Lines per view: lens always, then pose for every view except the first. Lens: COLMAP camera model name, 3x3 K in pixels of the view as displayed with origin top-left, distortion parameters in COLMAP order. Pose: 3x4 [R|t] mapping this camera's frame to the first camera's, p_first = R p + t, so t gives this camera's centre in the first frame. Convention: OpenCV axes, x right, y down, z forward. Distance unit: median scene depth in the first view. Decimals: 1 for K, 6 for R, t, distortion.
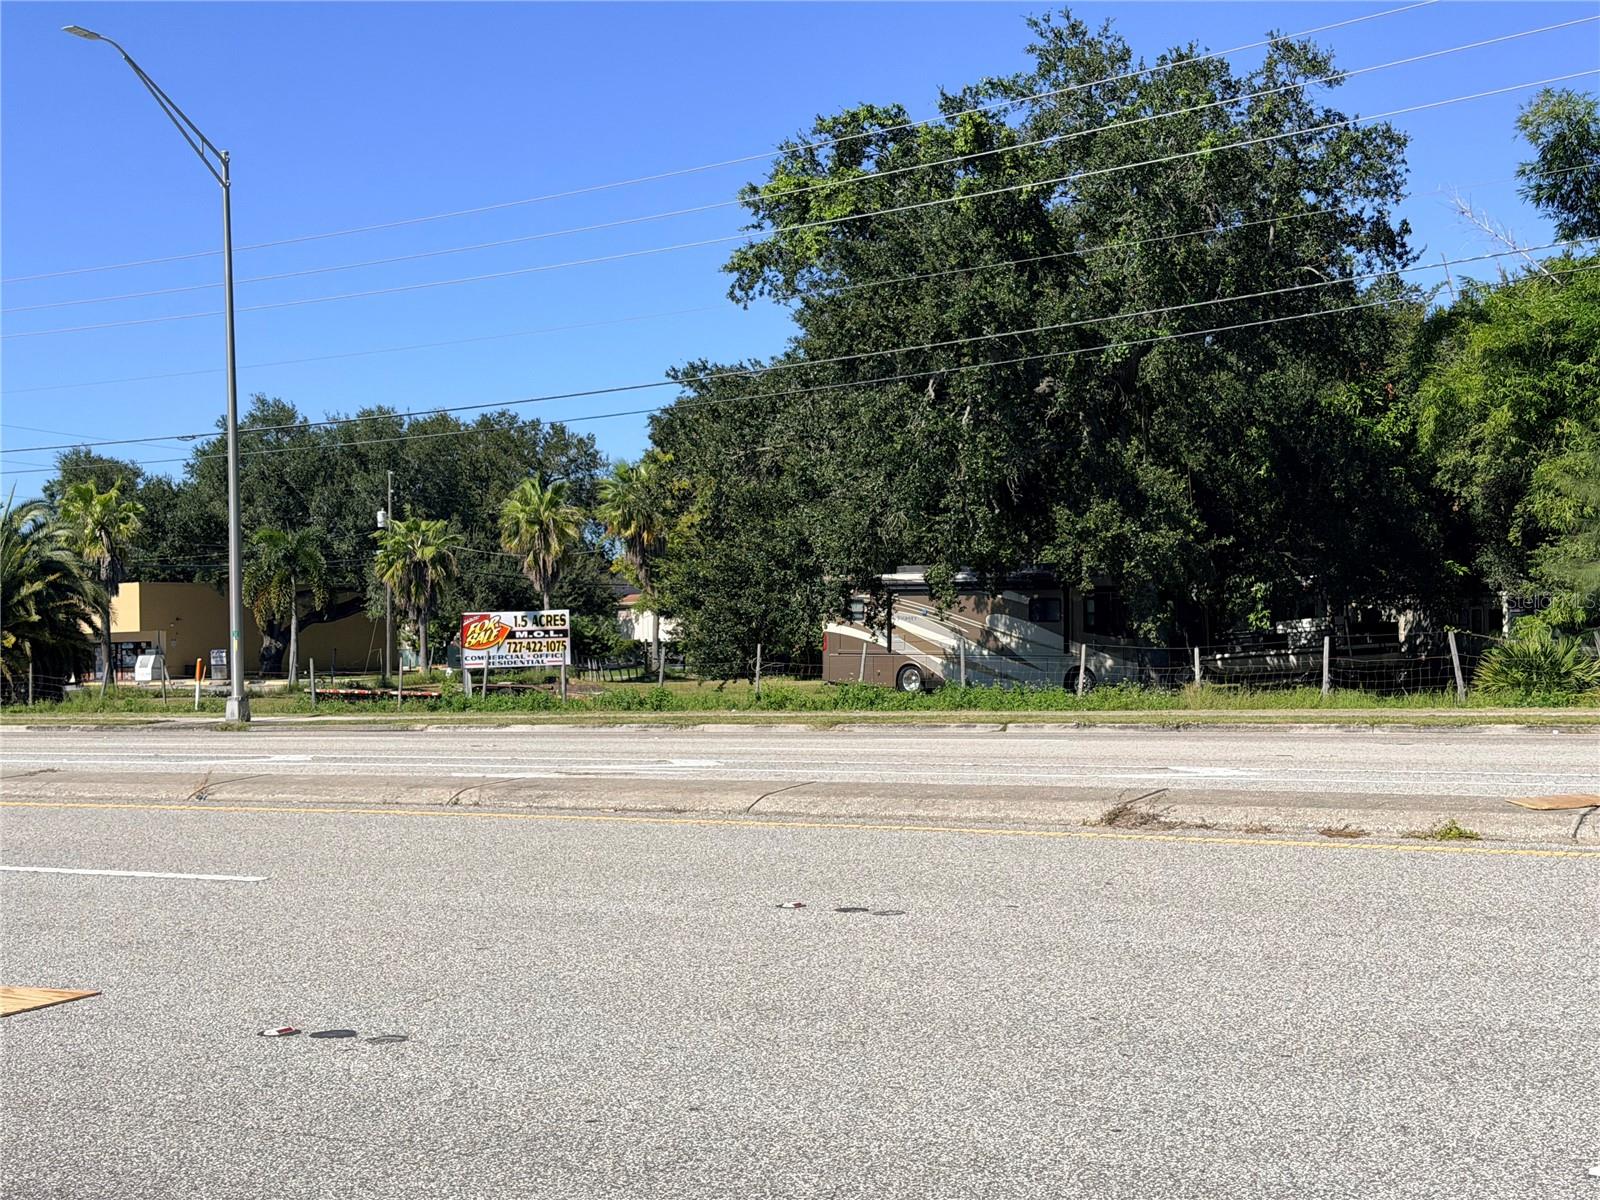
lens RADIAL K [[2230.9, 0, 815.5], [0, 2230.9, 595.4], [0, 0, 1]] dist [0.137338, 0.000000]
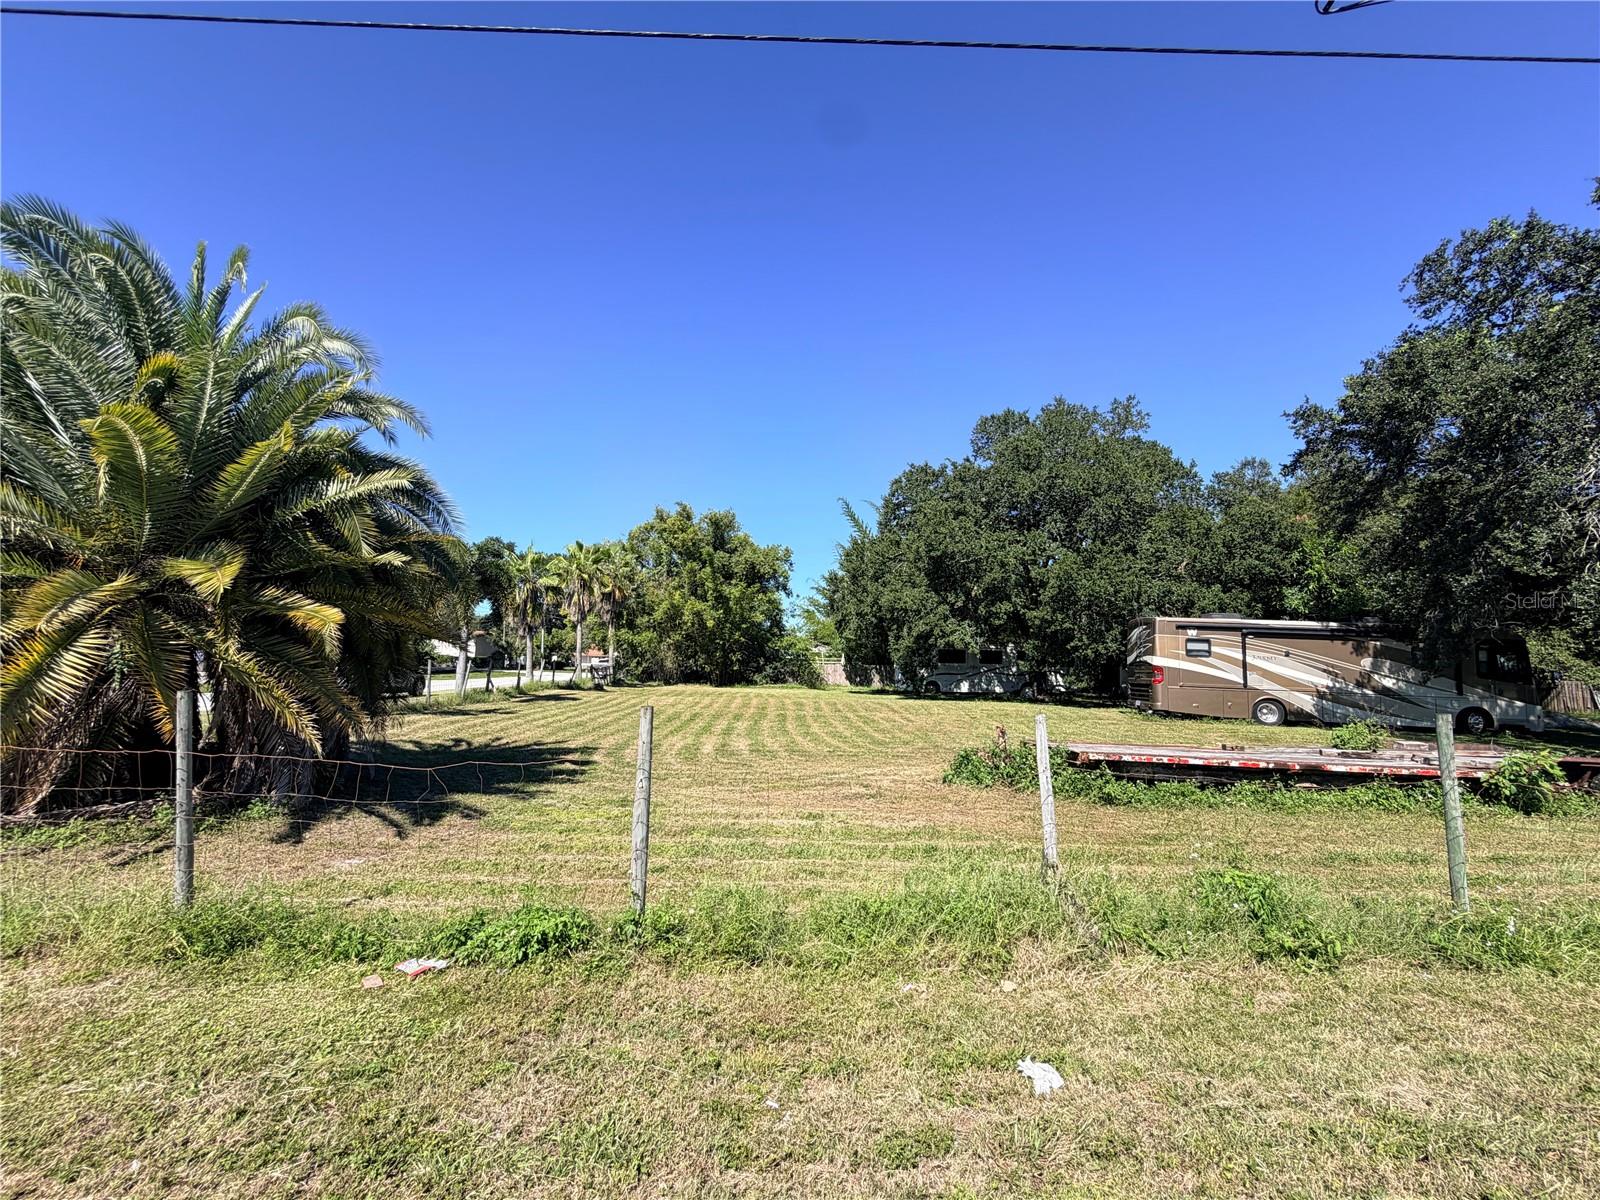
lens RADIAL K [[637.7, 0, 798.9], [0, 637.7, 599.5], [0, 0, 1]] dist [0.002675, -0.000087]
pose [[0.830821, 0.091932, 0.548894, -0.391837], [-0.048446, 0.994465, -0.093230, 0.025914], [-0.554426, 0.050865, 0.830677, 0.997578]]
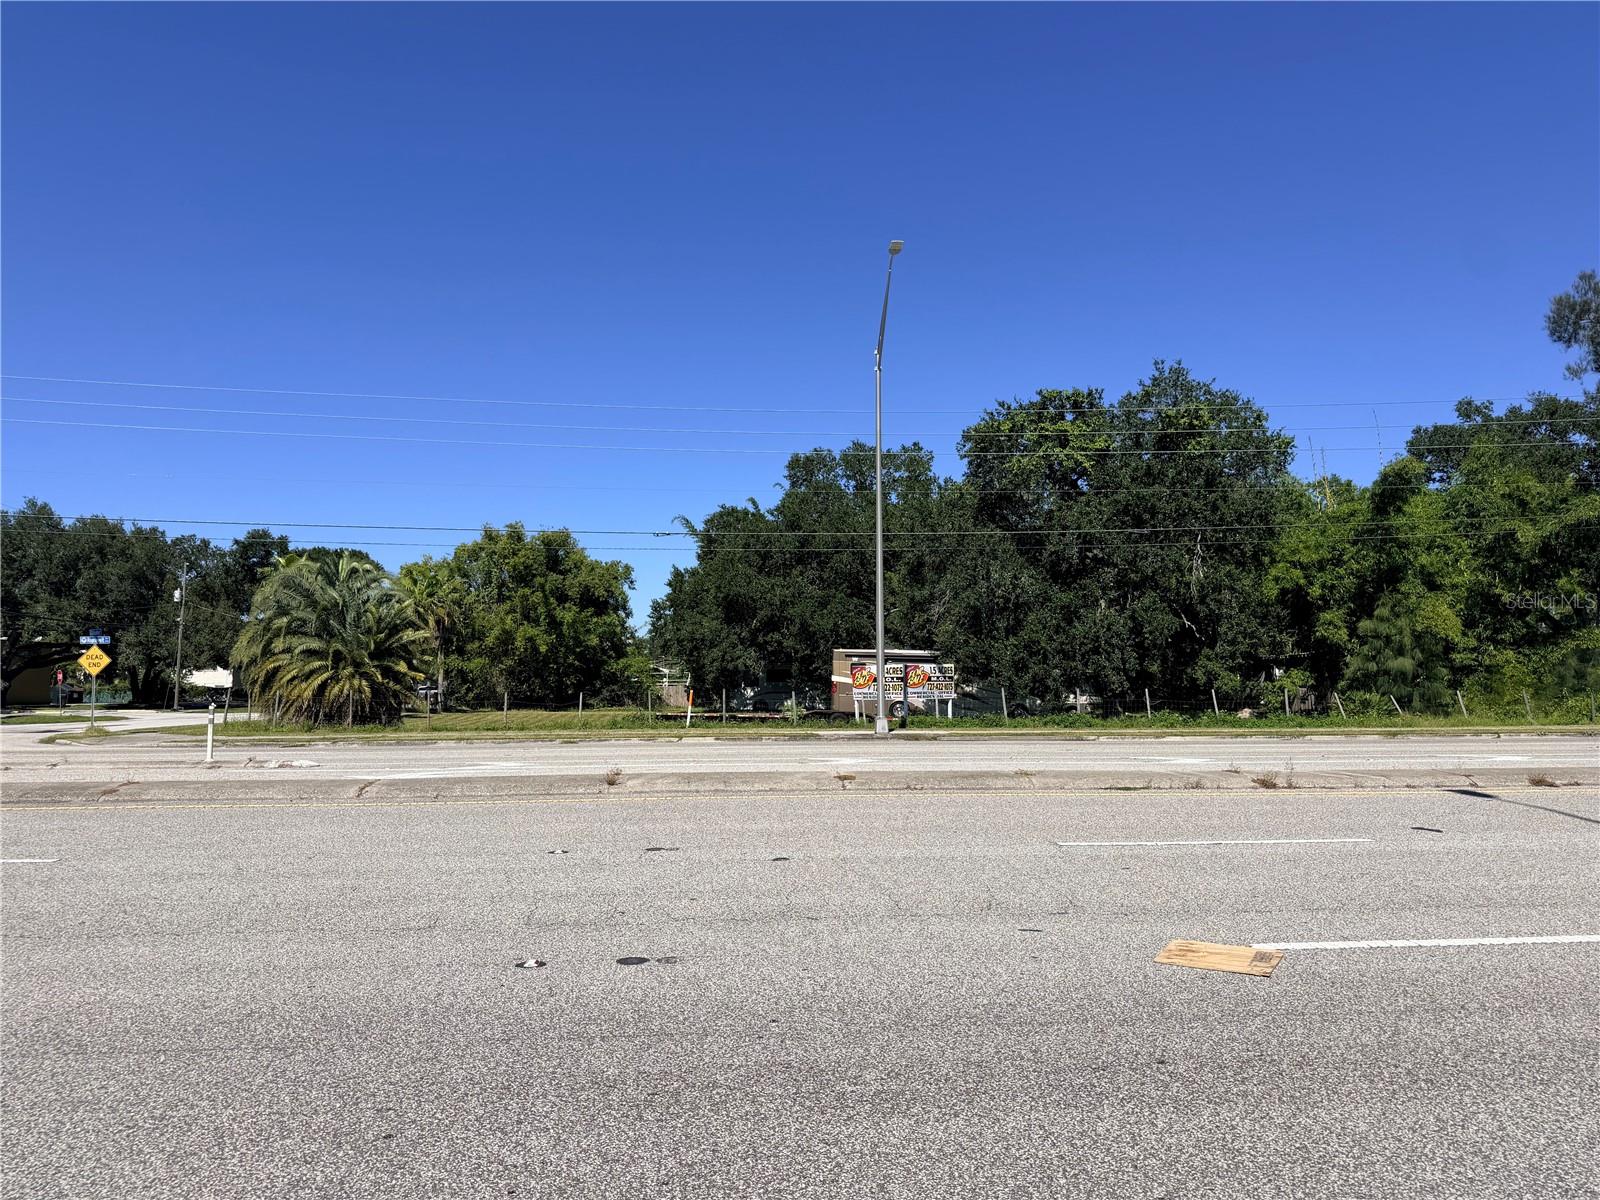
lens RADIAL K [[1113.6, 0, 808.9], [0, 1113.6, 591.3], [0, 0, 1]] dist [0.053342, -0.031032]
pose [[0.788744, 0.073268, 0.610340, -0.643147], [-0.028254, 0.996143, -0.083068, 0.022287], [-0.614072, 0.048275, 0.787772, 0.405889]]
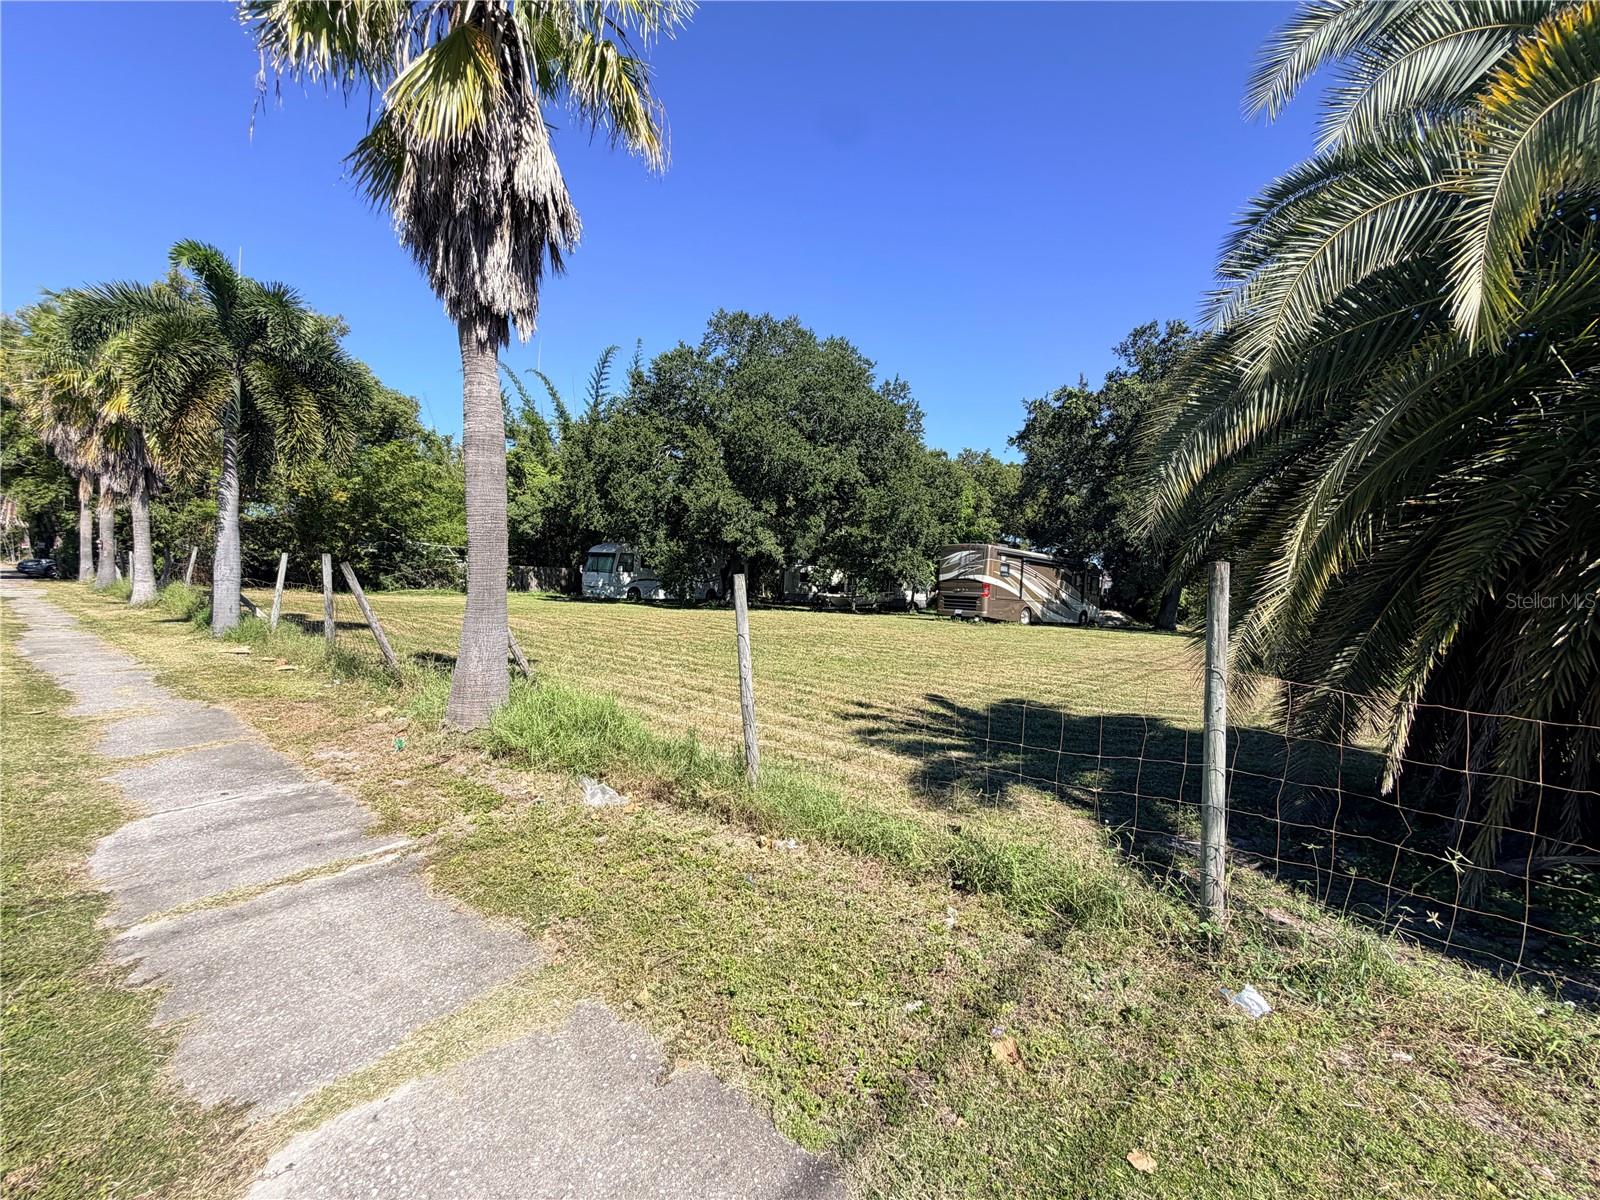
lens RADIAL K [[637.7, 0, 794.3], [0, 637.7, 603.6], [0, 0, 1]] dist [0.002675, -0.000087]
pose [[0.125523, -0.006228, 0.992071, -0.505592], [-0.071906, 0.997293, 0.015359, 0.038333], [-0.989481, -0.073264, 0.124735, 1.285031]]
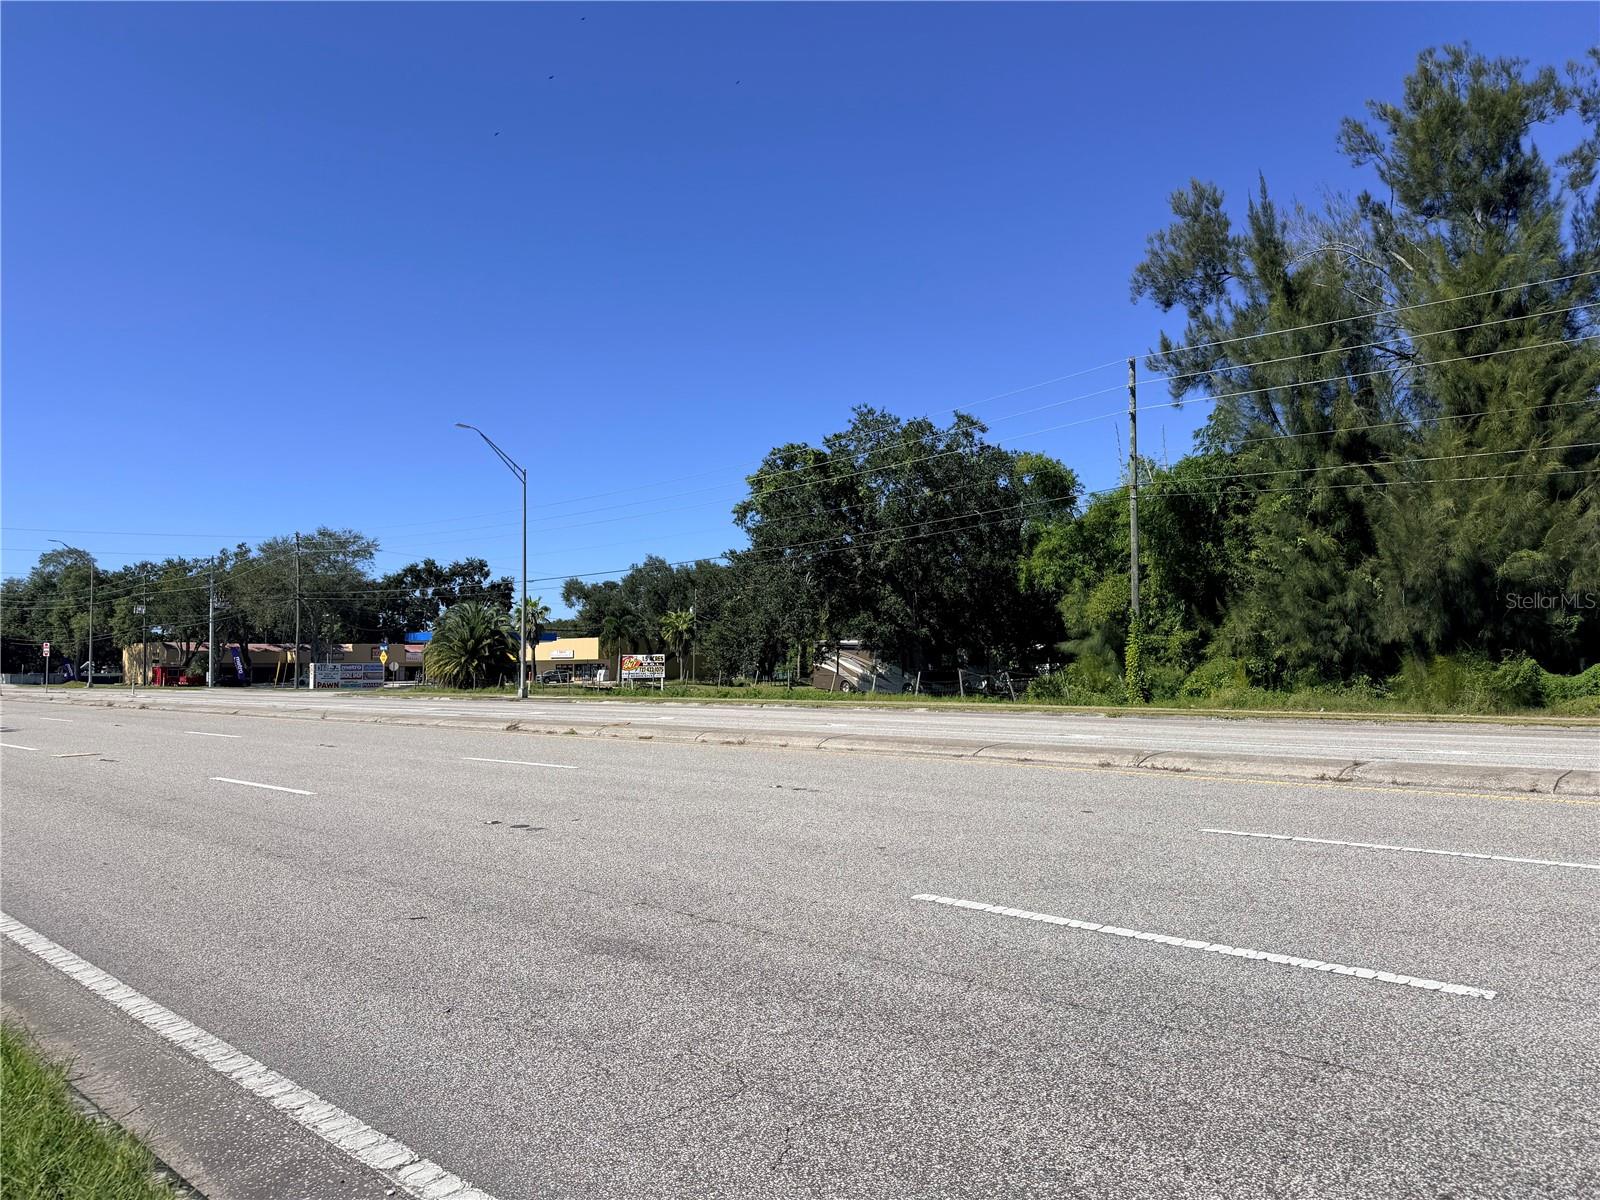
lens RADIAL K [[1113.6, 0, 806.9], [0, 1113.6, 608.5], [0, 0, 1]] dist [0.053342, -0.031032]
pose [[0.984351, 0.008944, -0.175993, 0.233437], [-0.014622, 0.999413, -0.030995, -0.007423], [0.175612, 0.033083, 0.983903, -0.137086]]
